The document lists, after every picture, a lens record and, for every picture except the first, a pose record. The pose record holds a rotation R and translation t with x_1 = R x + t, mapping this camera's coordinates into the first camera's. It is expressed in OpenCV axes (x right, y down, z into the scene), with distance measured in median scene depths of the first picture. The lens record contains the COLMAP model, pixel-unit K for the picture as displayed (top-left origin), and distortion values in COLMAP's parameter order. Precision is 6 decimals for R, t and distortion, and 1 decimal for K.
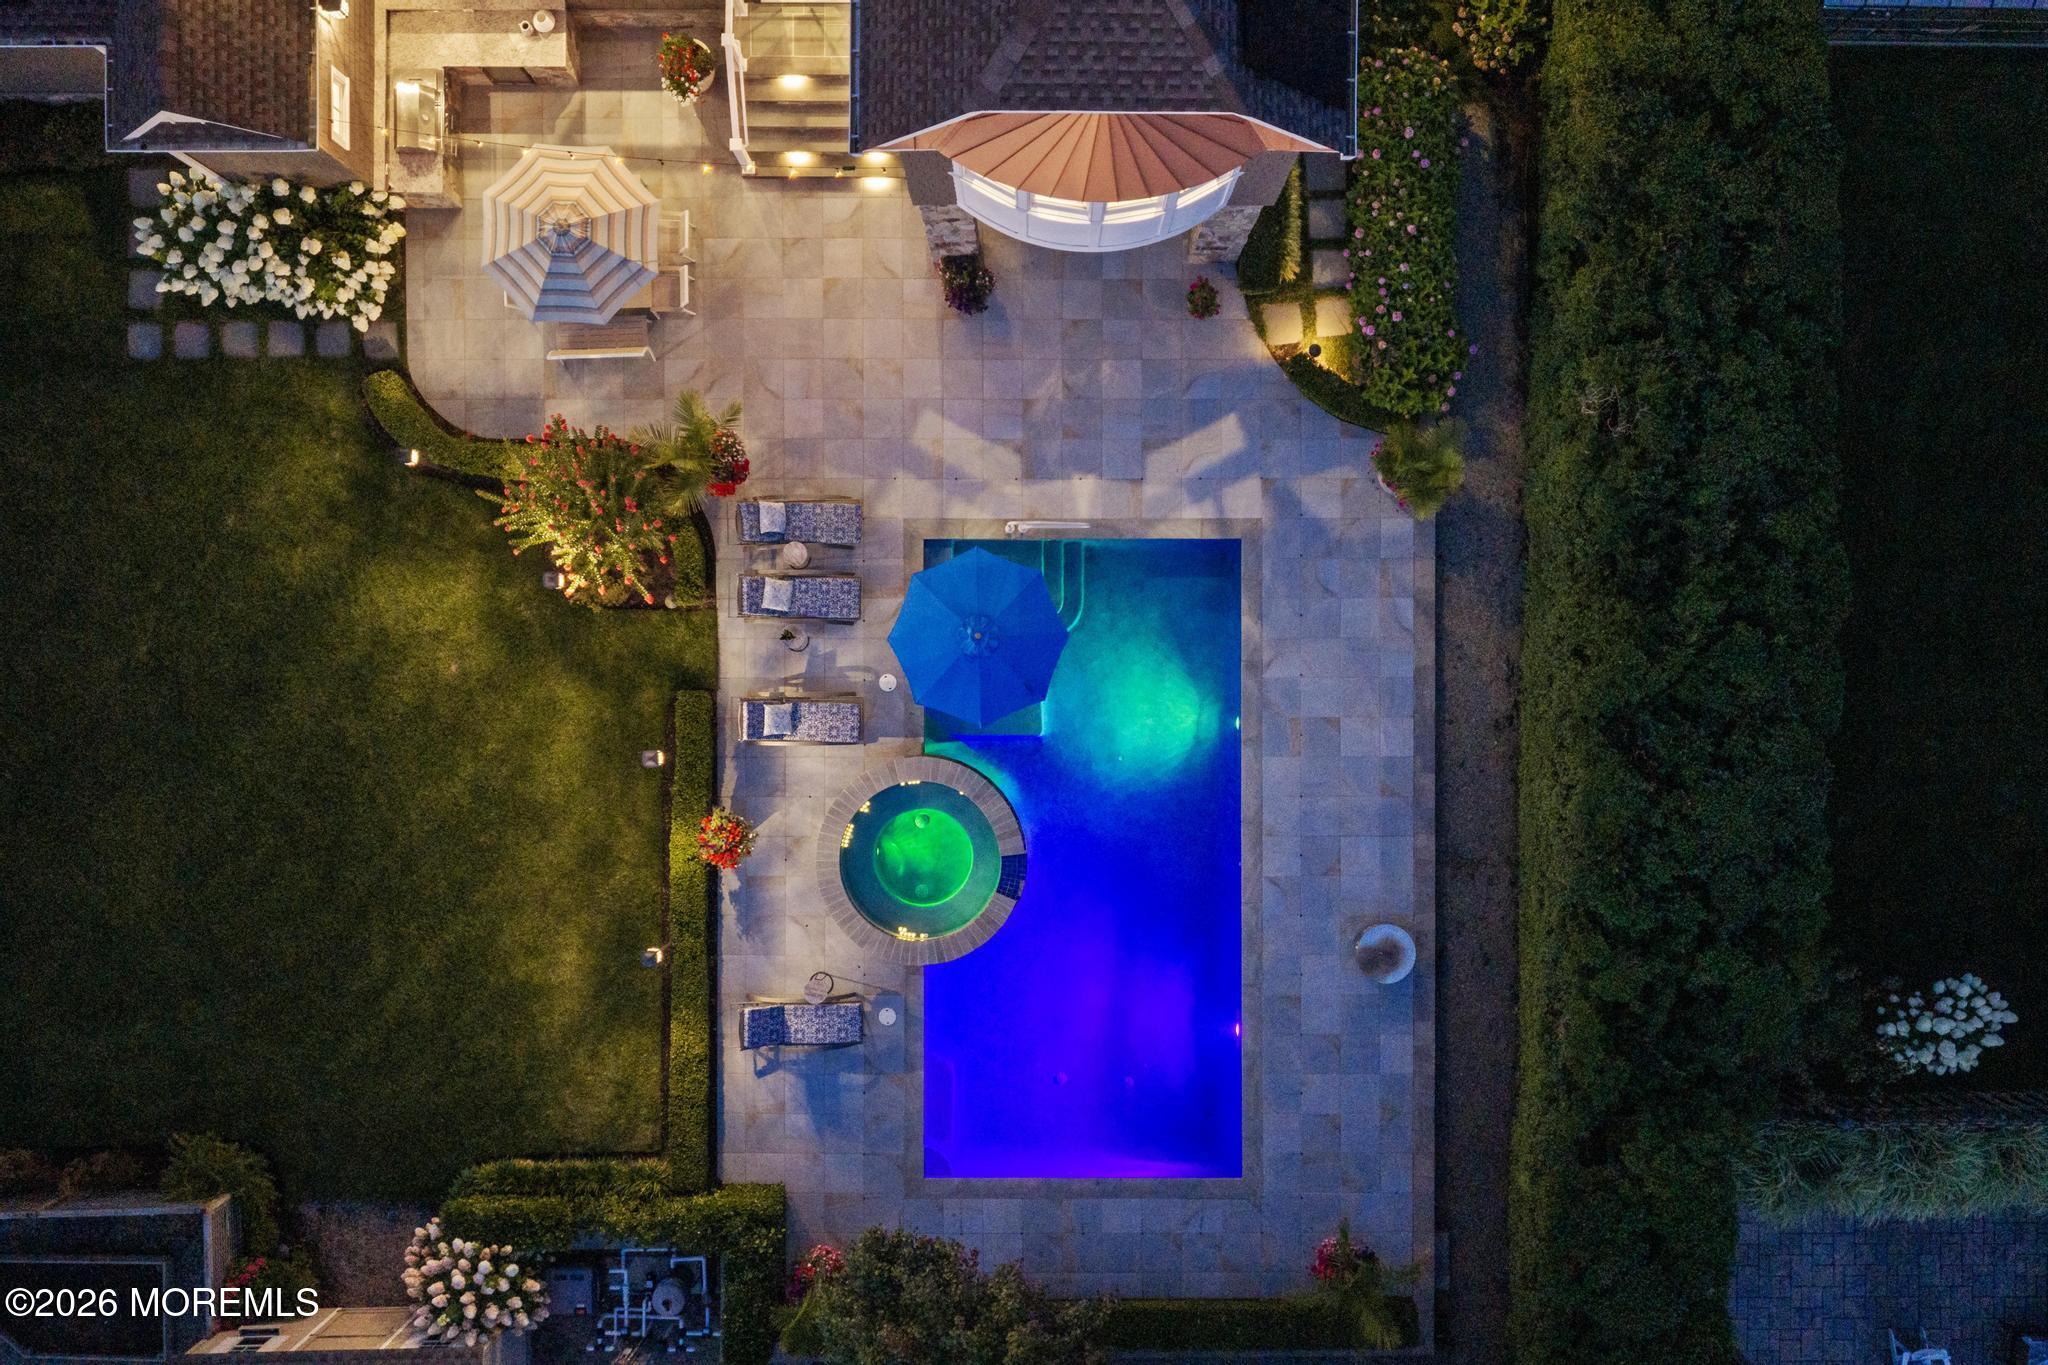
lens RADIAL K [[1660.9, 0, 1024.6], [0, 1660.9, 683.8], [0, 0, 1]] dist [-0.002669, 0.003710]
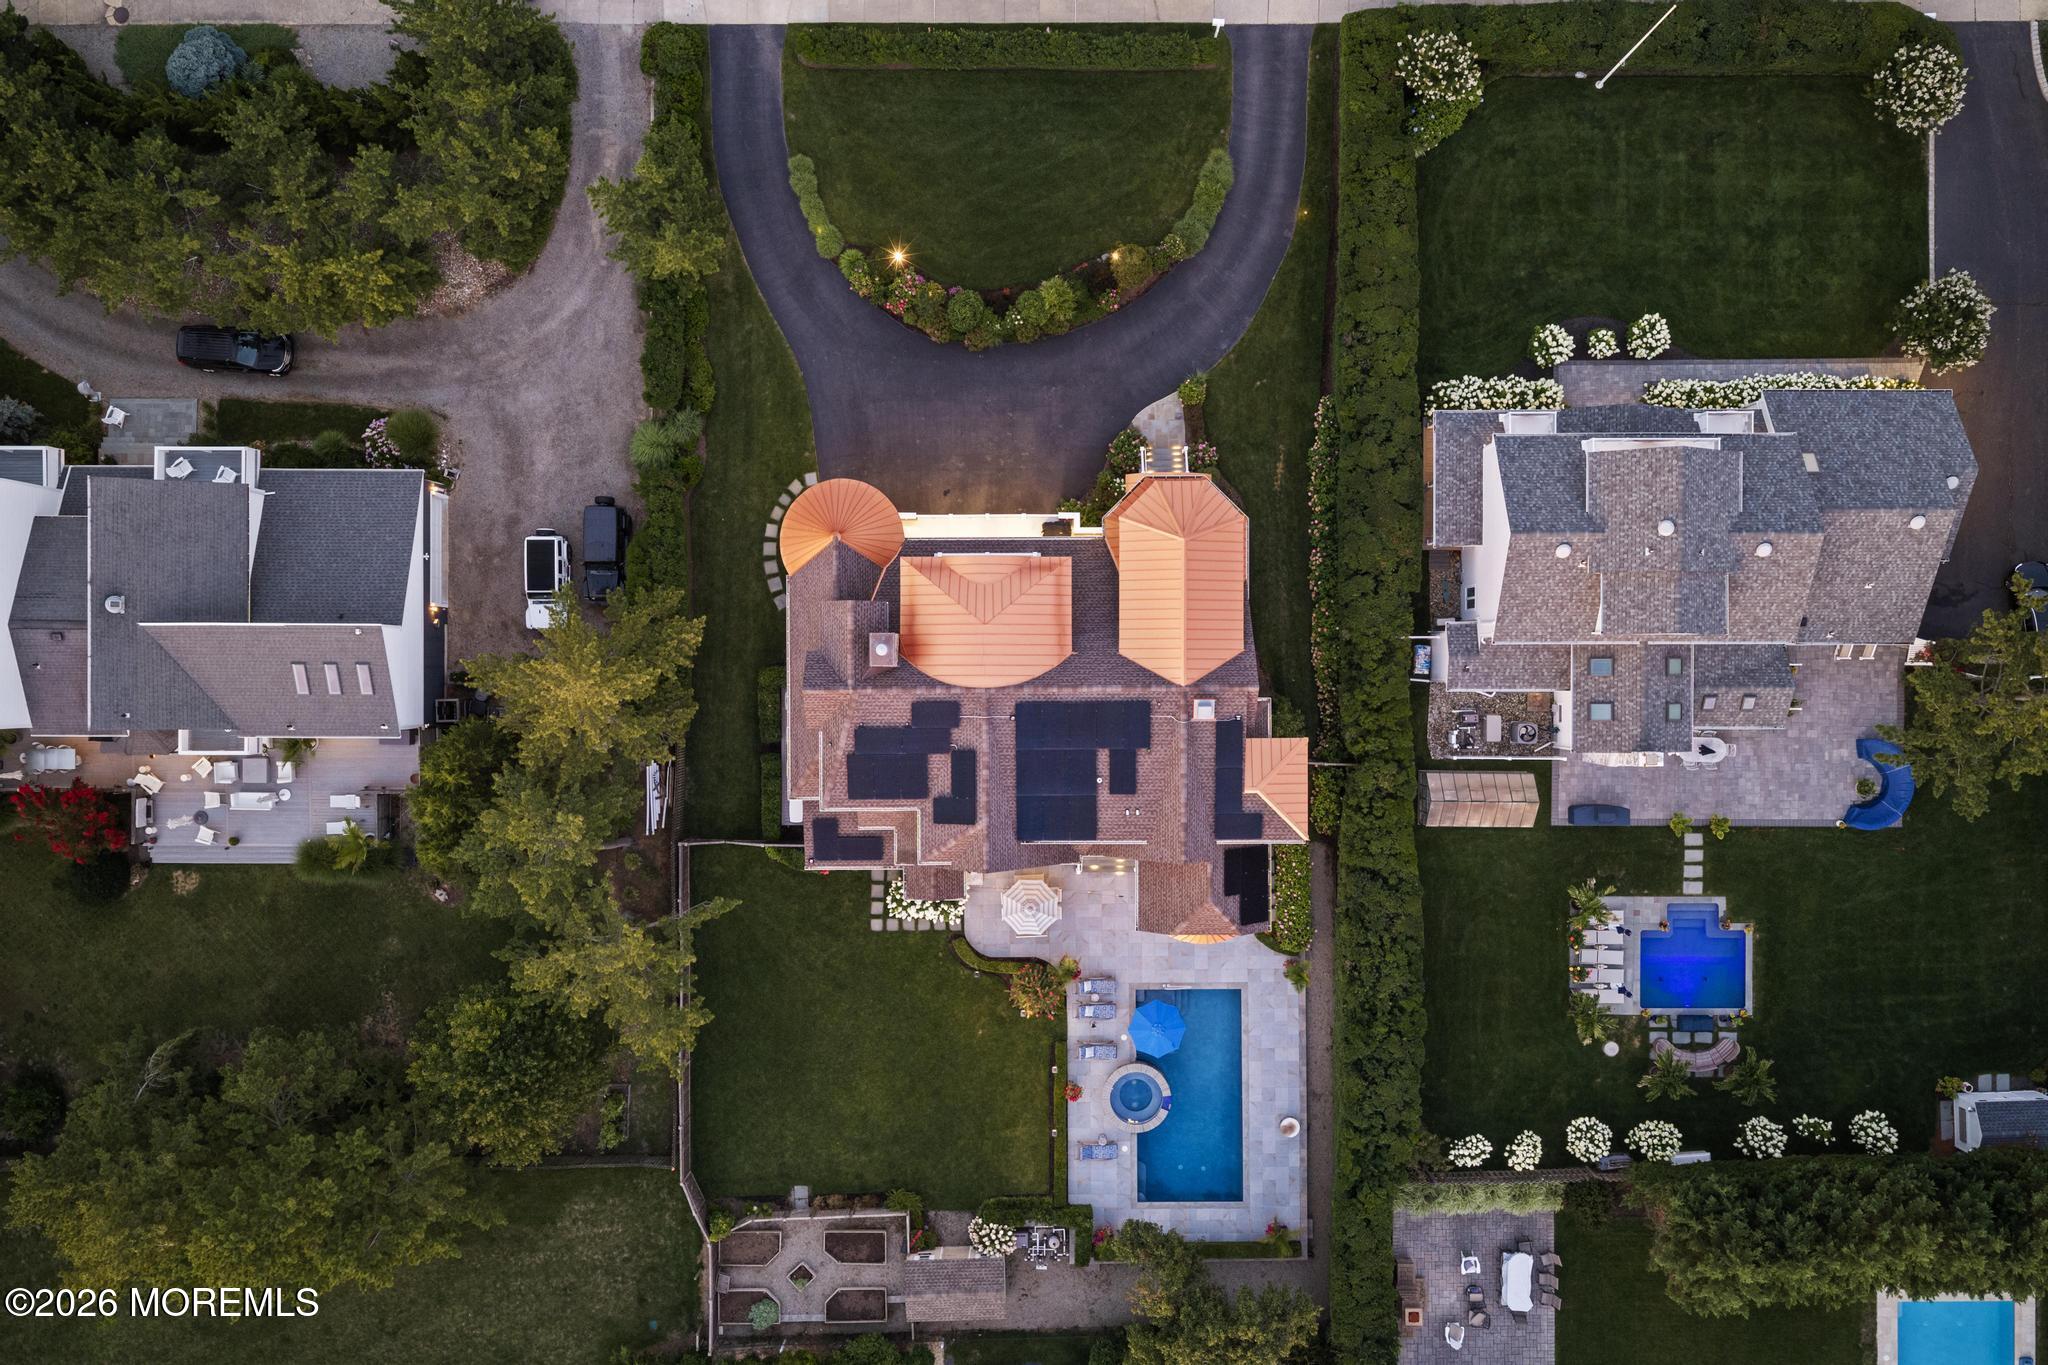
lens RADIAL K [[1600.3, 0, 1028.2], [0, 1600.3, 680.6], [0, 0, 1]] dist [0.009704, -0.000572]
pose [[0.999971, -0.007546, -0.000473, -0.259084], [0.007545, 0.999969, -0.002139, -0.665030], [0.000489, 0.002135, 0.999998, -1.971857]]
